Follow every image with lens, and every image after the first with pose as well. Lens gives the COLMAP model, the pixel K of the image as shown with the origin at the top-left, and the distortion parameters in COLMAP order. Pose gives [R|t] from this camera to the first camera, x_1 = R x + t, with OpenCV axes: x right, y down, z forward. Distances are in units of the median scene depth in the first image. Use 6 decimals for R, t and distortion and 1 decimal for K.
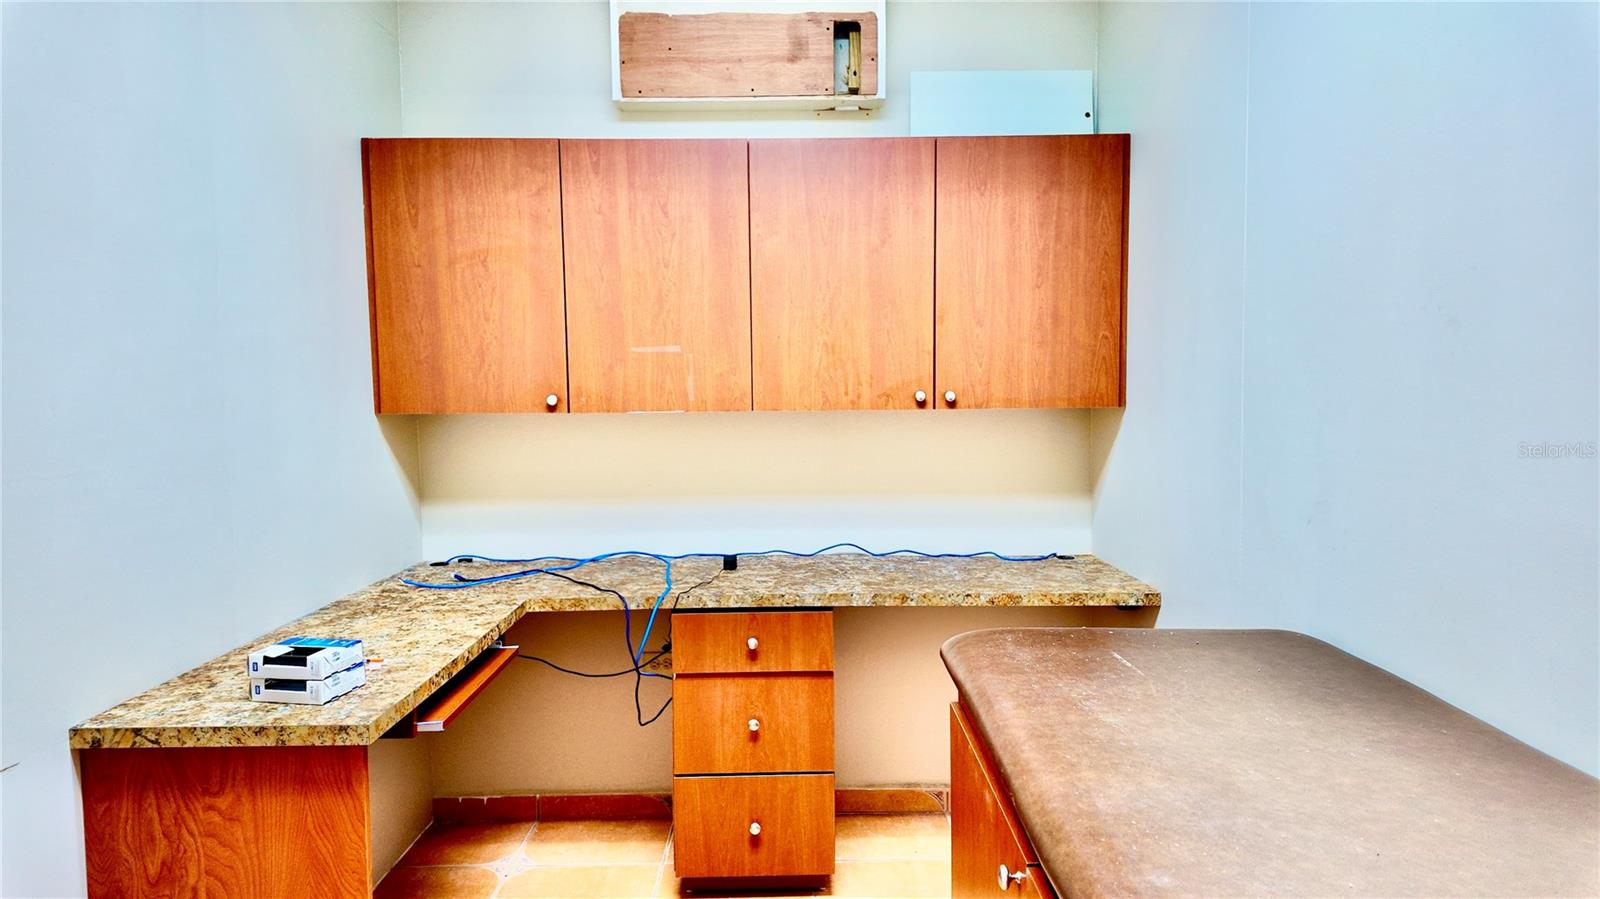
lens RADIAL K [[964.4, 0, 800.0], [0, 964.4, 449.5], [0, 0, 1]] dist [0.120586, -0.123870]
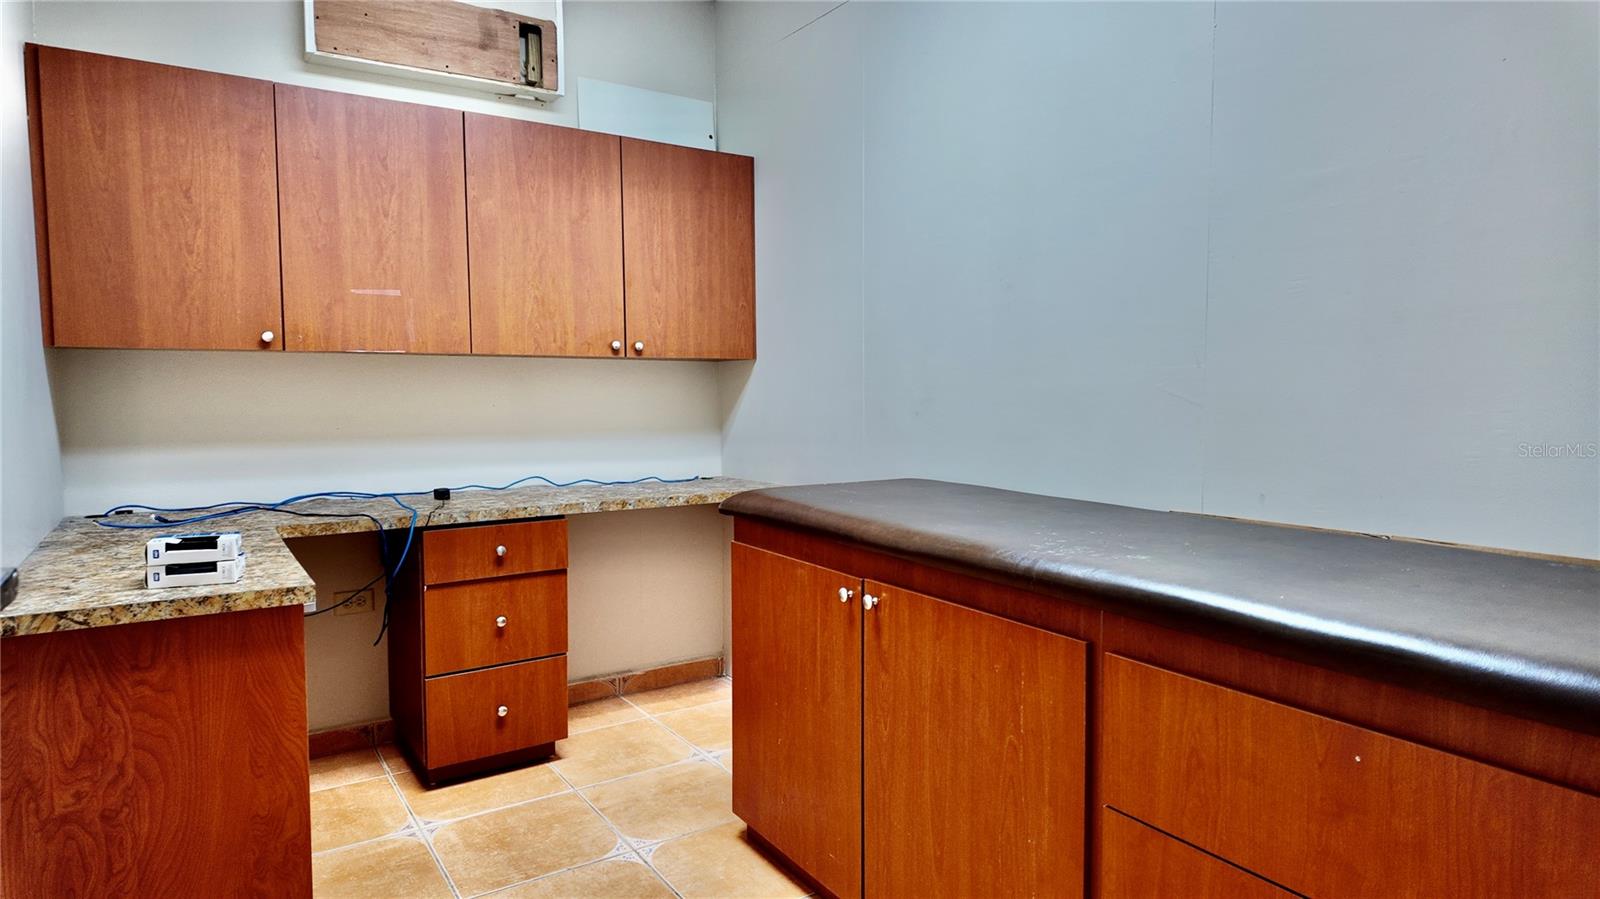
lens RADIAL K [[964.4, 0, 800.0], [0, 964.4, 449.5], [0, 0, 1]] dist [0.120586, -0.123870]
pose [[0.840847, -0.029202, 0.540484, -0.363767], [0.034536, 0.999403, 0.000269, 0.088973], [-0.540170, 0.018440, 0.841354, -0.168163]]
